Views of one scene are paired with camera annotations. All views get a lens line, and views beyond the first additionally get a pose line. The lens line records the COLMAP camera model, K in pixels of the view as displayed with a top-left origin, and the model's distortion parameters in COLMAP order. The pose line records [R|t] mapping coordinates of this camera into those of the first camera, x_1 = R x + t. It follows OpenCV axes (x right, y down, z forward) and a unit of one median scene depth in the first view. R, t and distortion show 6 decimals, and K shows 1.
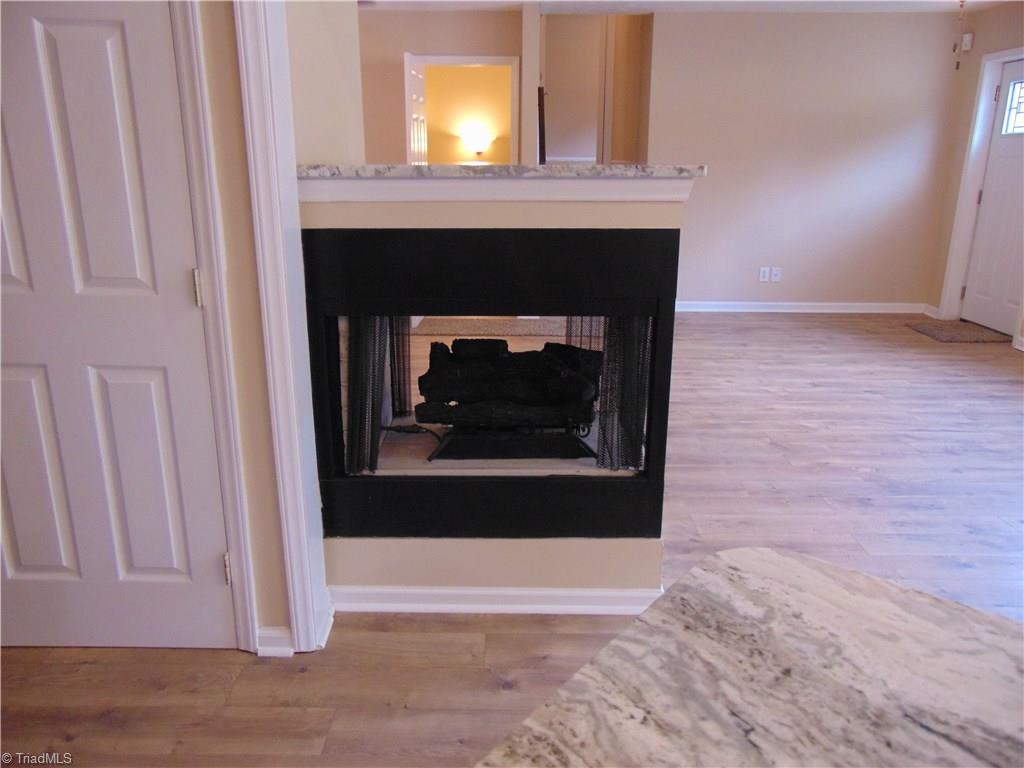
lens RADIAL K [[758.5, 0, 518.1], [0, 758.5, 386.3], [0, 0, 1]] dist [-0.032257, 0.062348]
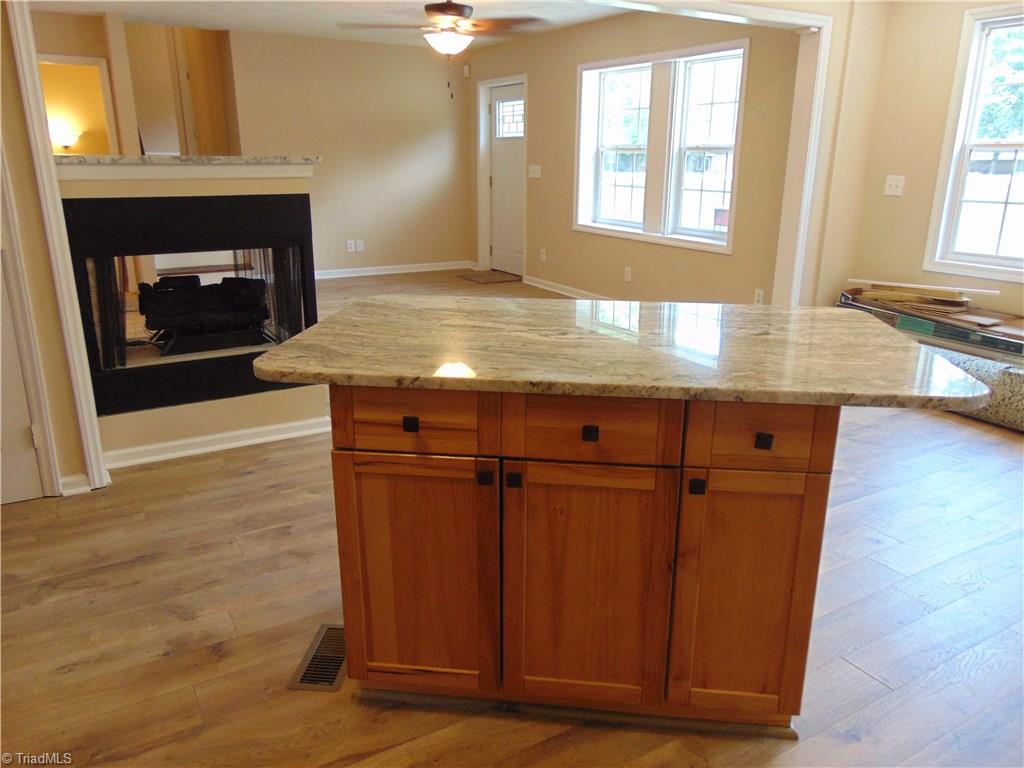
lens RADIAL K [[758.5, 0, 511.4], [0, 758.5, 386.9], [0, 0, 1]] dist [-0.032257, 0.062348]
pose [[0.861957, -0.145770, 0.485574, -0.260290], [0.142962, 0.988791, 0.043061, 0.196457], [-0.486408, 0.032302, 0.873135, -0.639949]]
